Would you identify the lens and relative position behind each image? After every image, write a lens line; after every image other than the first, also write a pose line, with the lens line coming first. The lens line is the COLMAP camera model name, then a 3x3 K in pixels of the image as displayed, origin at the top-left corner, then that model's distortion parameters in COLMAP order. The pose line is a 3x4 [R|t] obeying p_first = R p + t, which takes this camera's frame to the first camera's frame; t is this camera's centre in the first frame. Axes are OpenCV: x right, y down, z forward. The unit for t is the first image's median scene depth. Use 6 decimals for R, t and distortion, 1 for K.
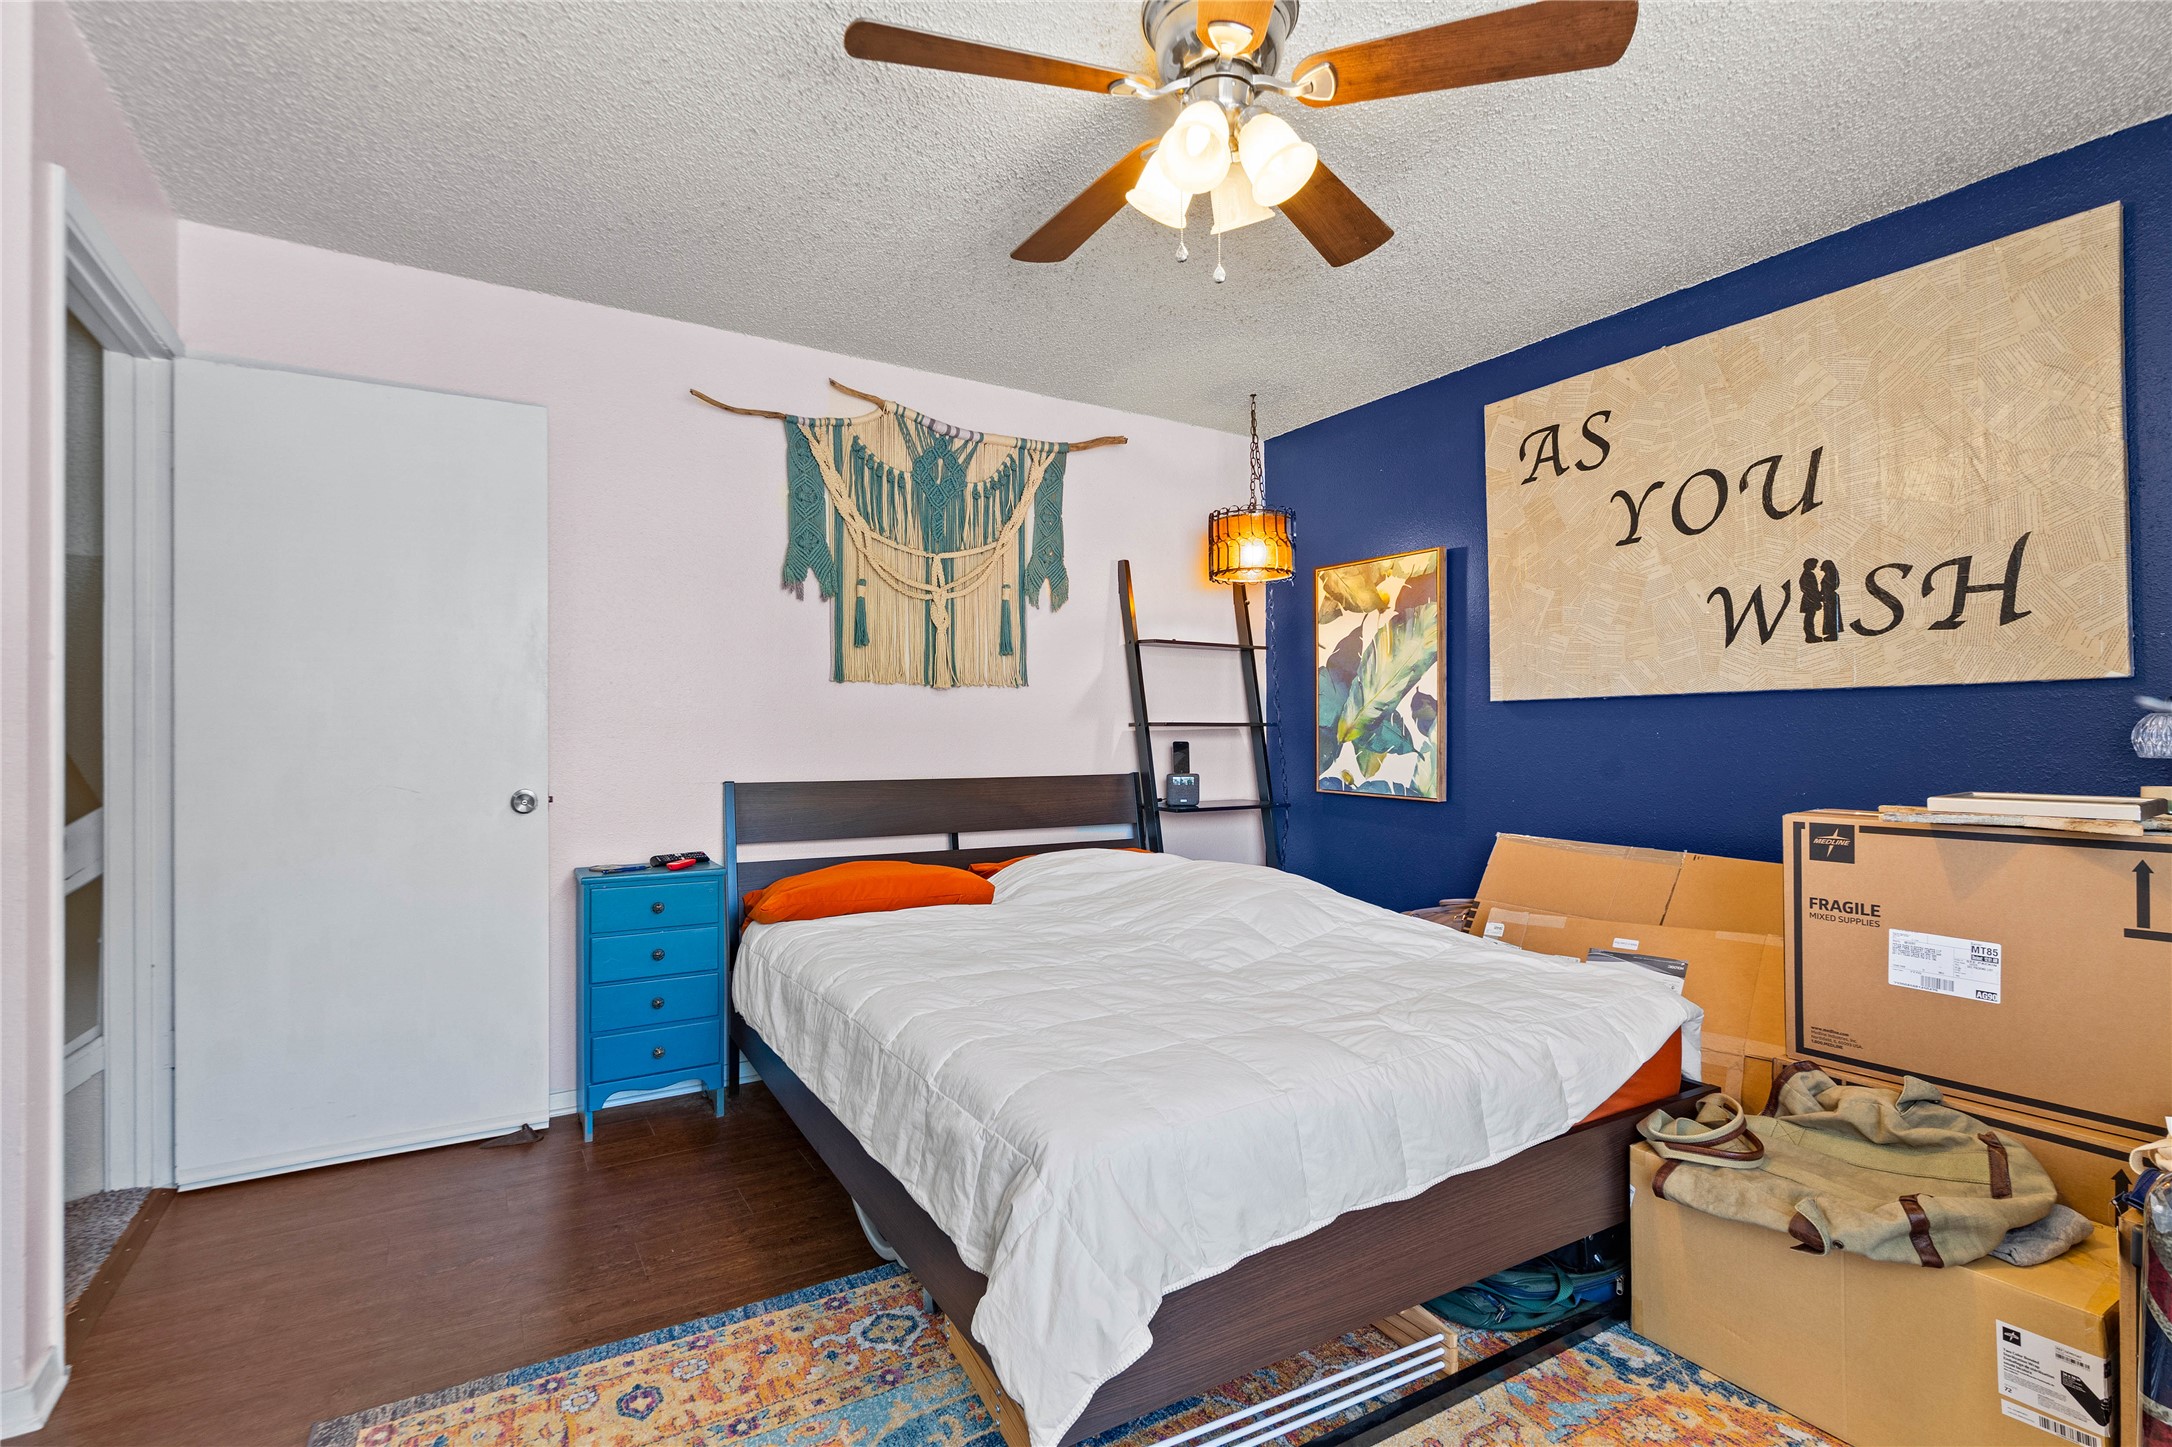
lens RADIAL K [[998.2, 0, 1065.1], [0, 998.2, 729.7], [0, 0, 1]] dist [-0.000719, -0.001512]
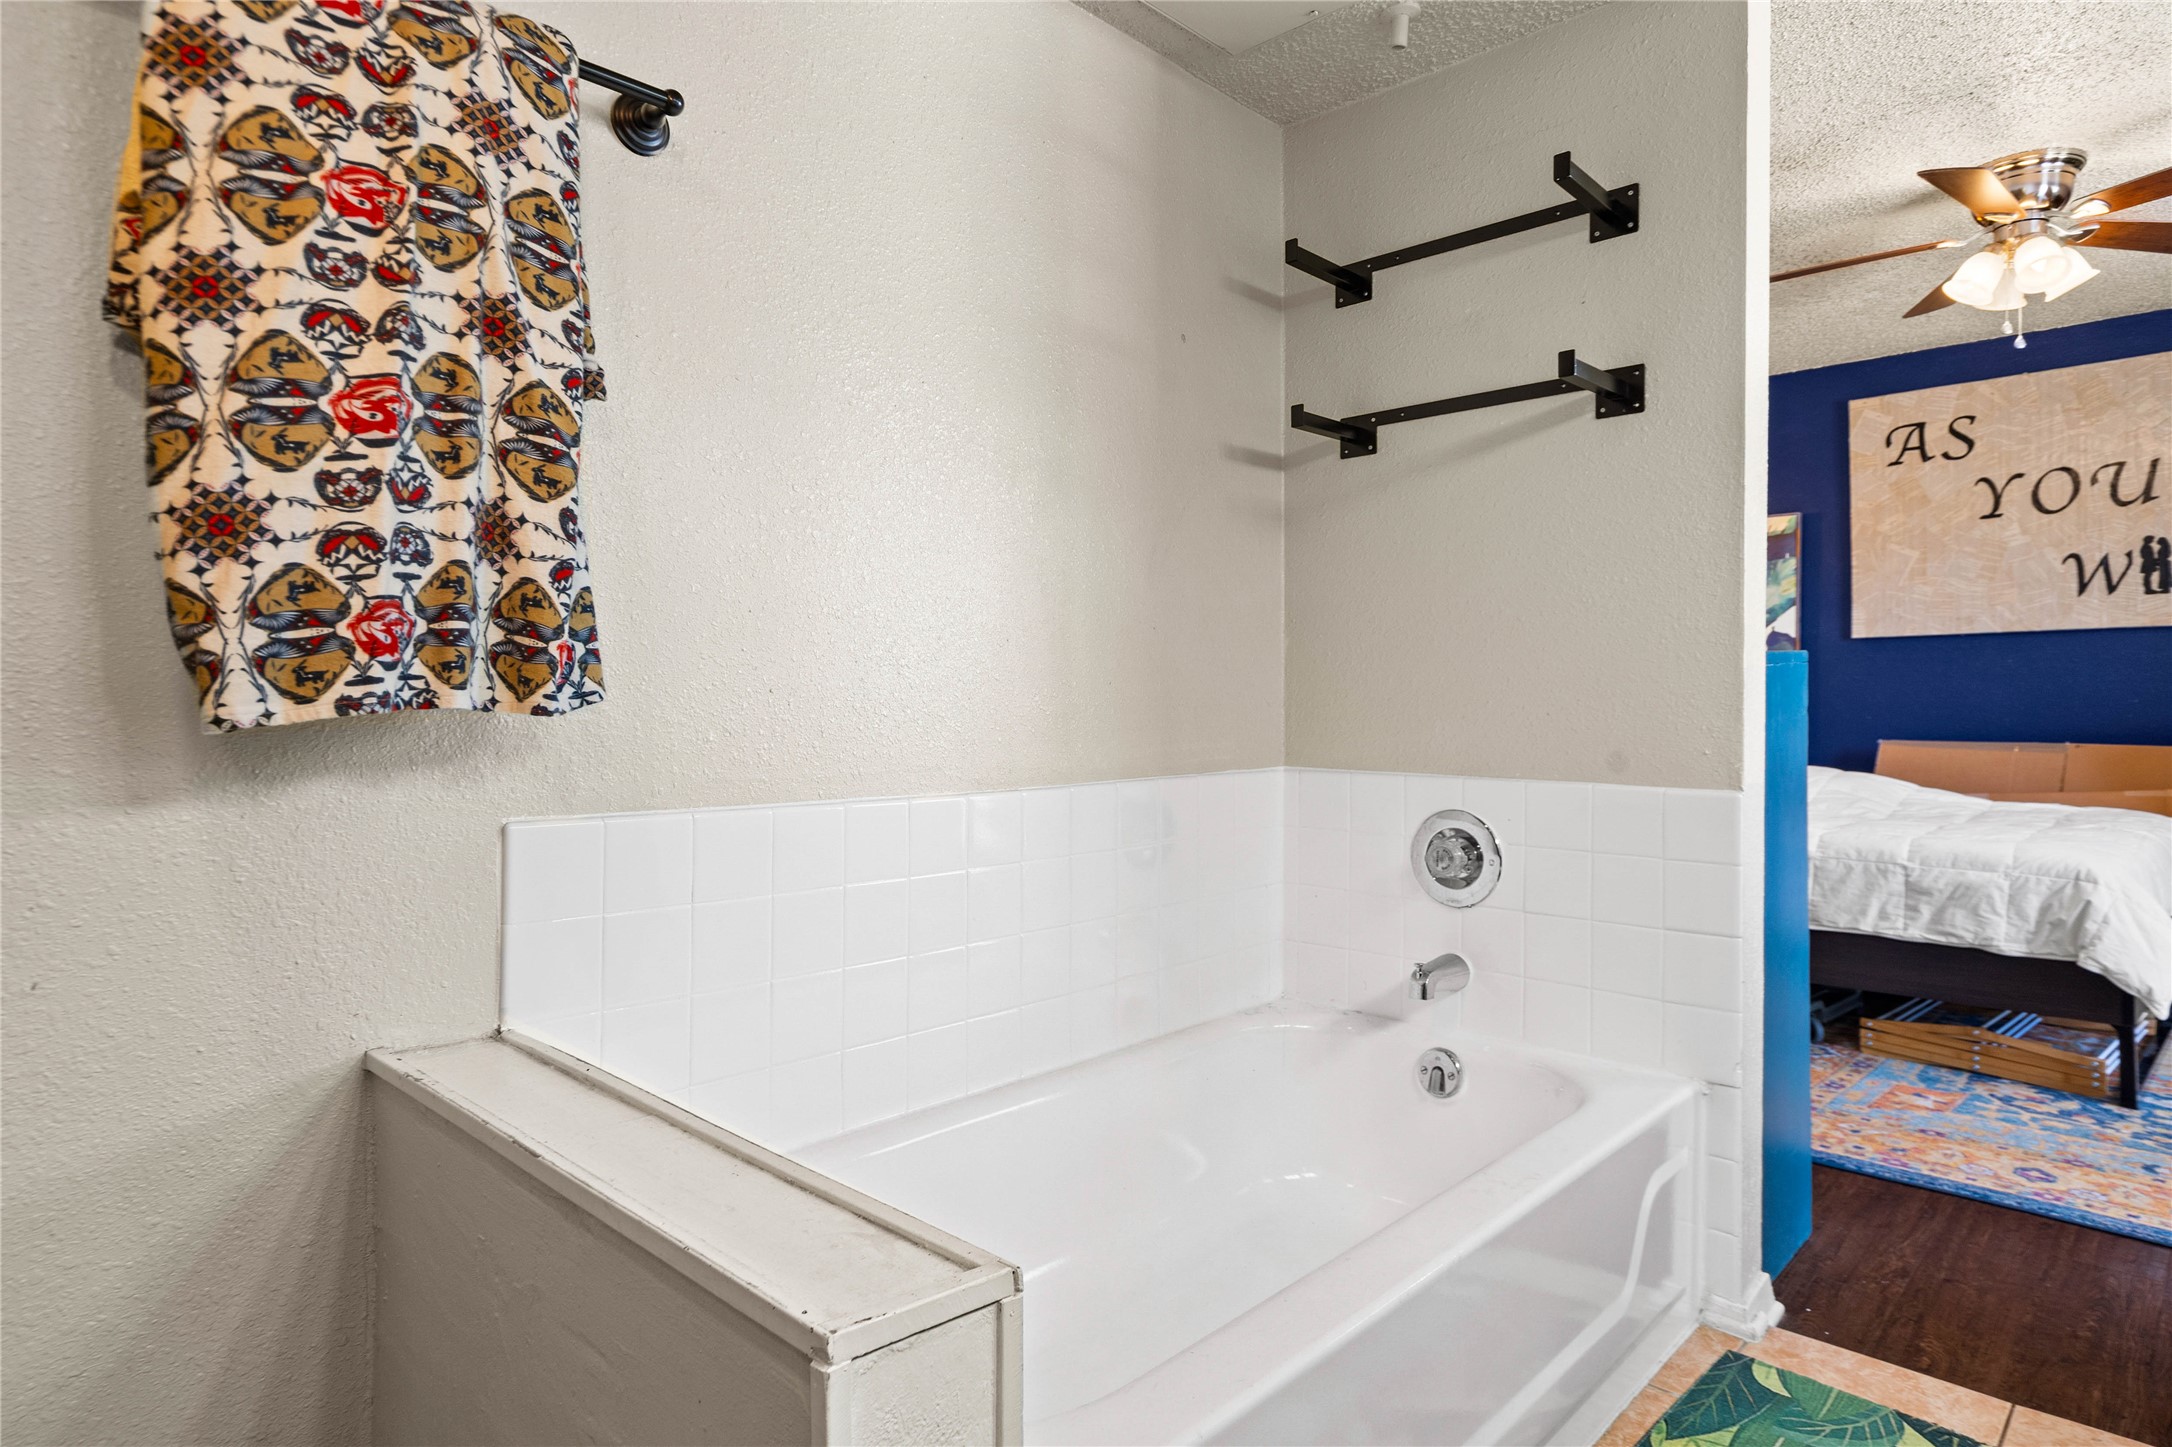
lens RADIAL K [[1259.8, 0, 1045.5], [0, 1259.8, 712.1], [0, 0, 1]] dist [0.004283, -0.000136]
pose [[0.967172, -0.001164, 0.254119, -1.039178], [-0.000771, 0.999971, 0.007515, 0.058035], [-0.254121, -0.007464, 0.967144, -0.296085]]
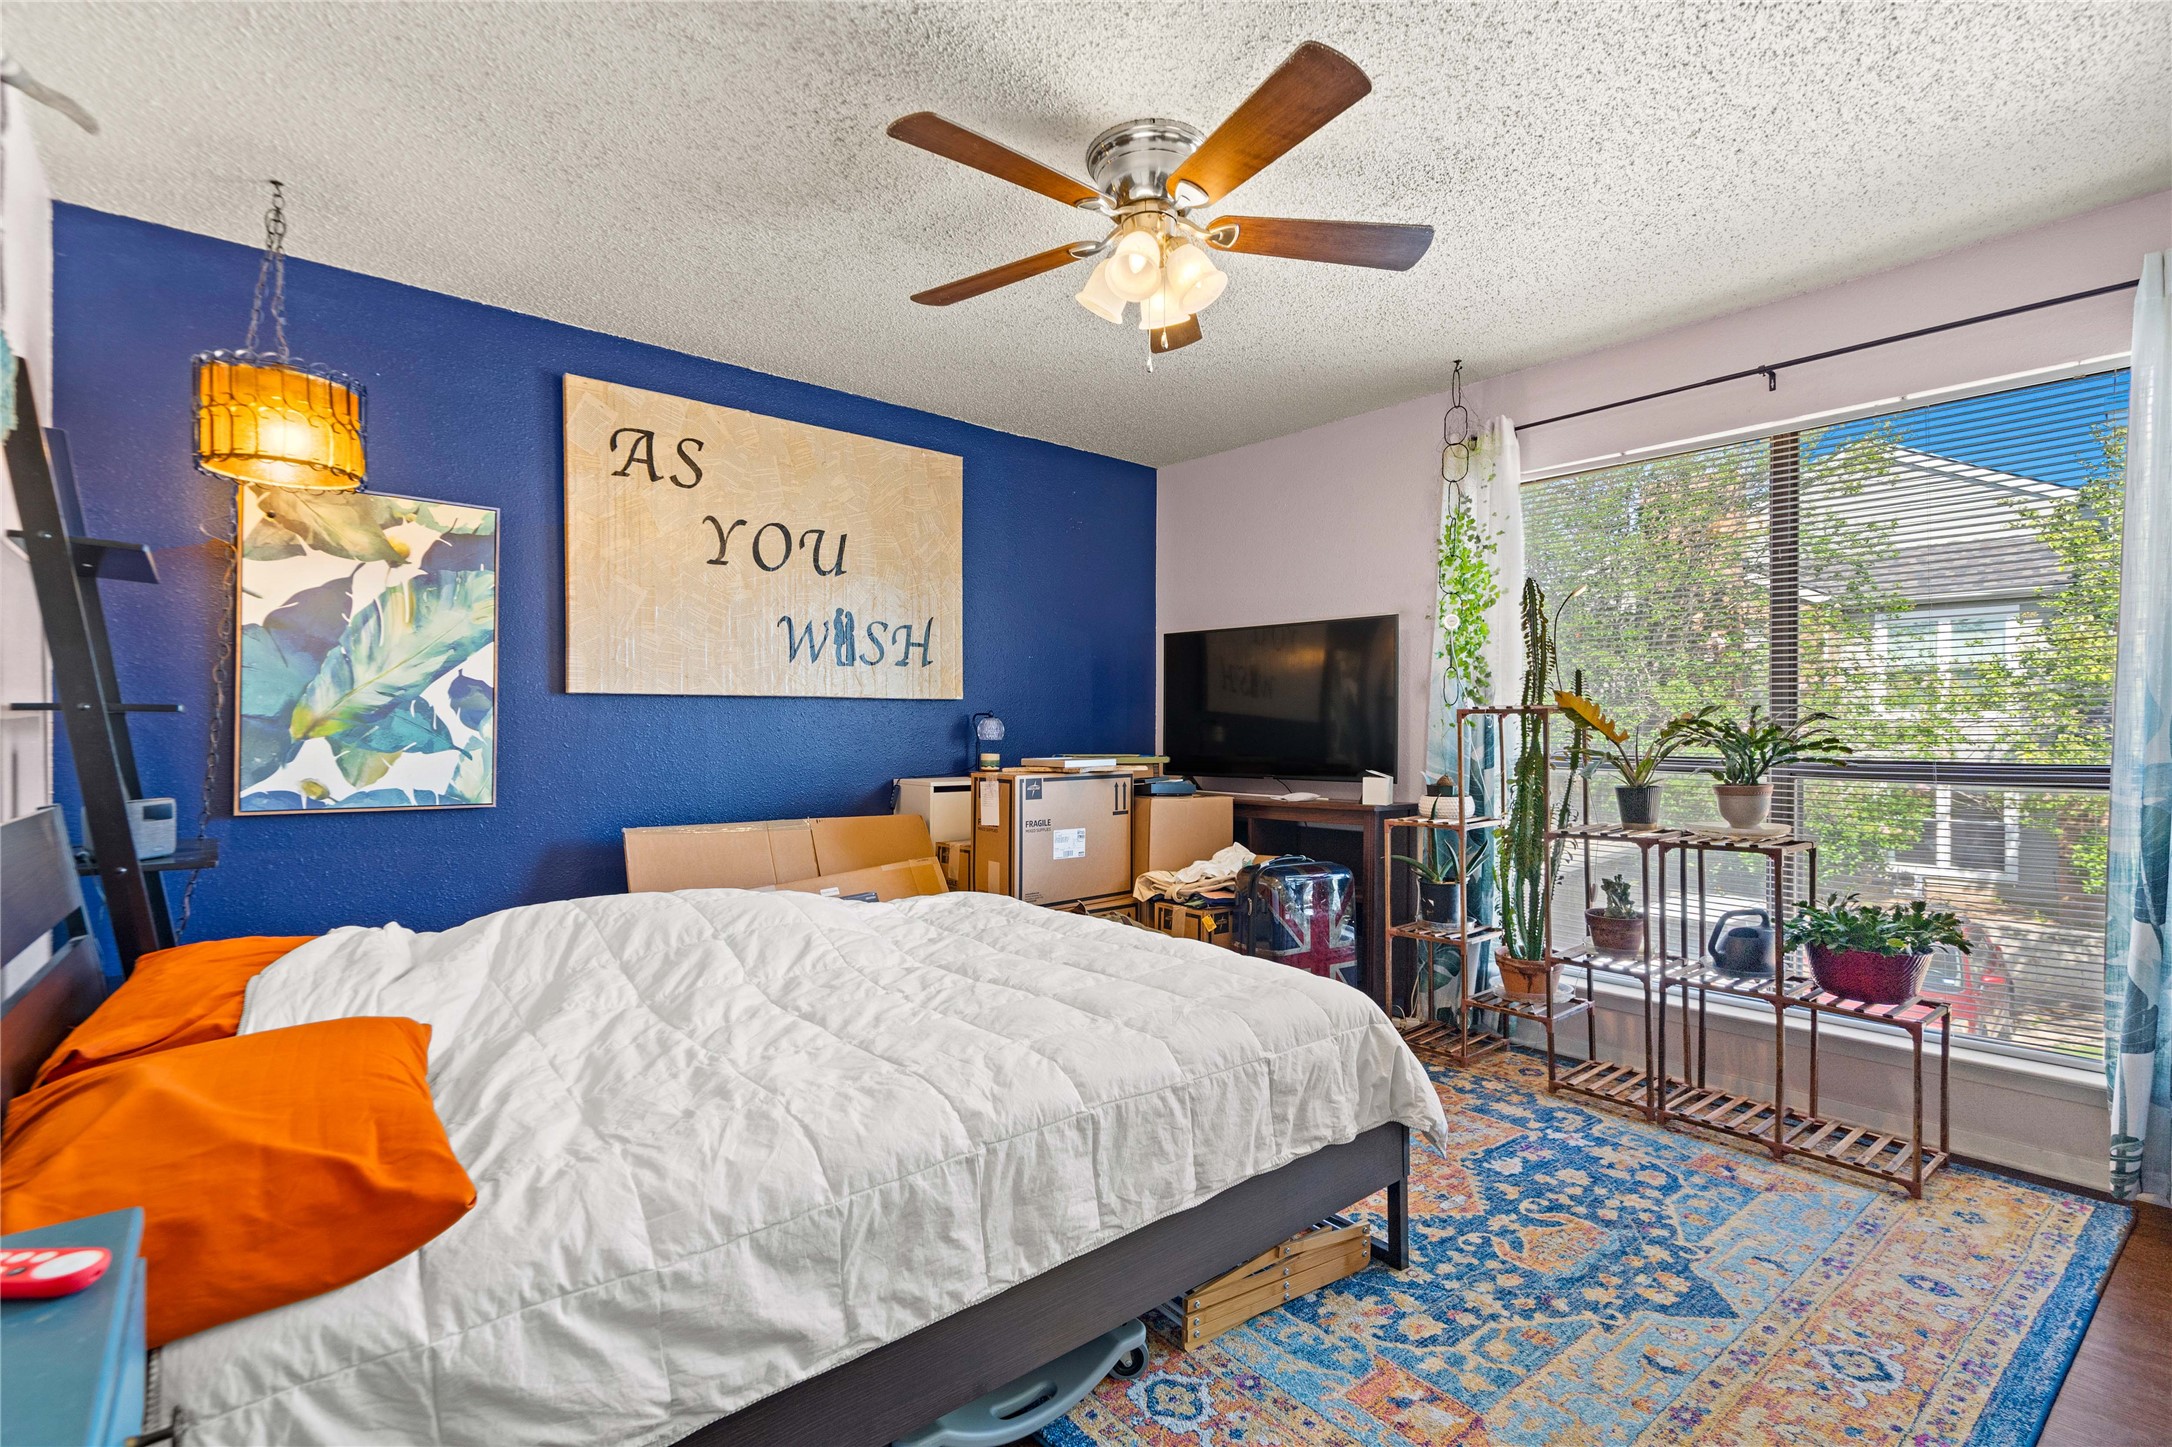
lens RADIAL K [[998.2, 0, 1073.7], [0, 998.2, 732.6], [0, 0, 1]] dist [-0.000719, -0.001512]
pose [[-0.163420, -0.003178, 0.986551, -0.625741], [-0.006149, 0.999979, 0.002203, 0.004443], [-0.986537, -0.005706, -0.163436, 0.749468]]
